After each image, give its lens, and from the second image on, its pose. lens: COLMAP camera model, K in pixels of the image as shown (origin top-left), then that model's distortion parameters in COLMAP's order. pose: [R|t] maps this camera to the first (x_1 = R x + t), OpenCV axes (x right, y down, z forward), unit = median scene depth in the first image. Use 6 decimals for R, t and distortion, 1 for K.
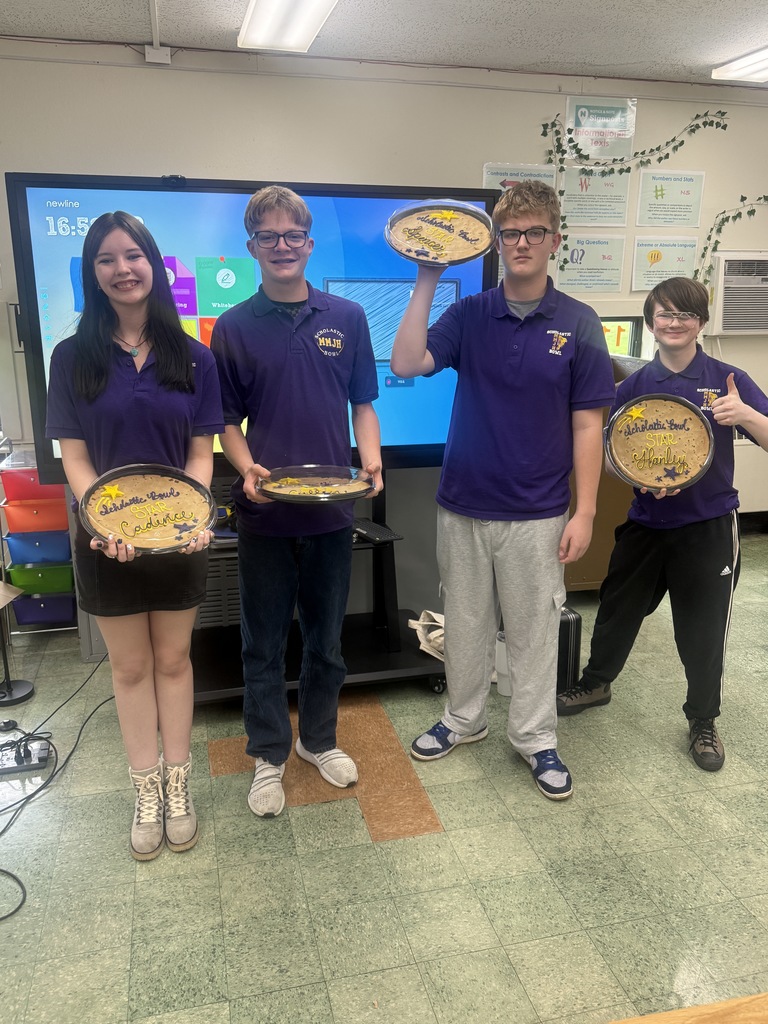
lens RADIAL K [[798.7, 0, 380.7], [0, 798.7, 527.0], [0, 0, 1]] dist [0.056026, -0.080441]
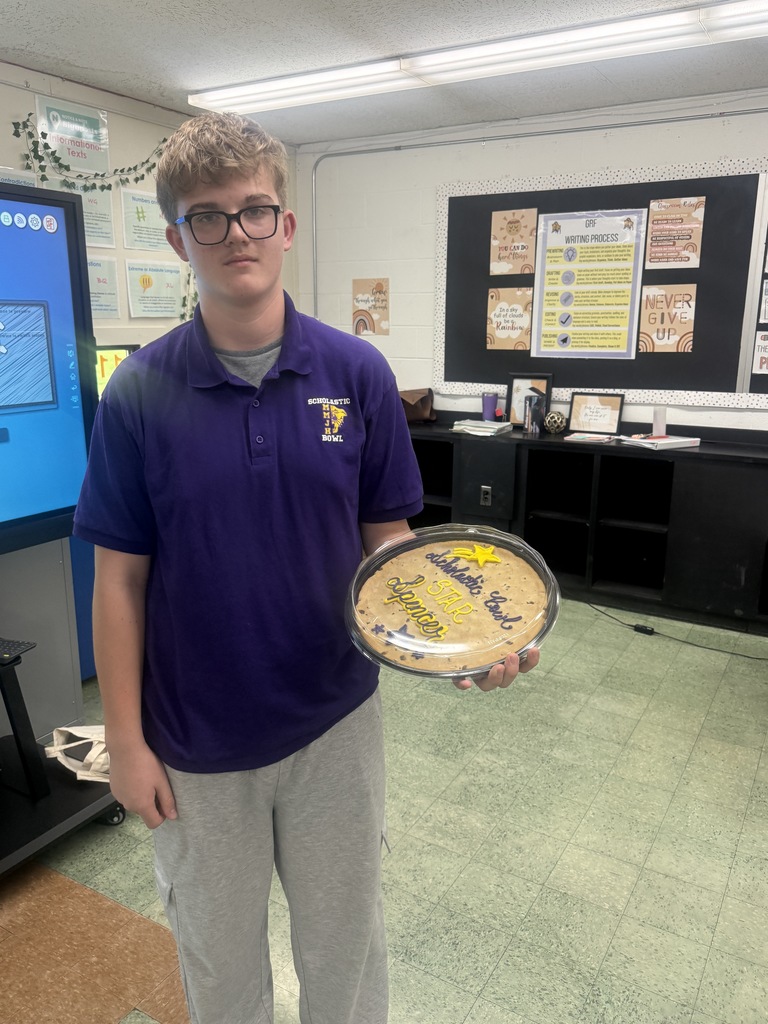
lens RADIAL K [[798.7, 0, 380.7], [0, 798.7, 527.0], [0, 0, 1]] dist [0.056026, -0.080441]
pose [[0.703427, -0.183726, 0.686611, -0.181556], [0.202026, 0.977852, 0.054683, -0.053608], [-0.681451, 0.100248, 0.724965, 0.167013]]
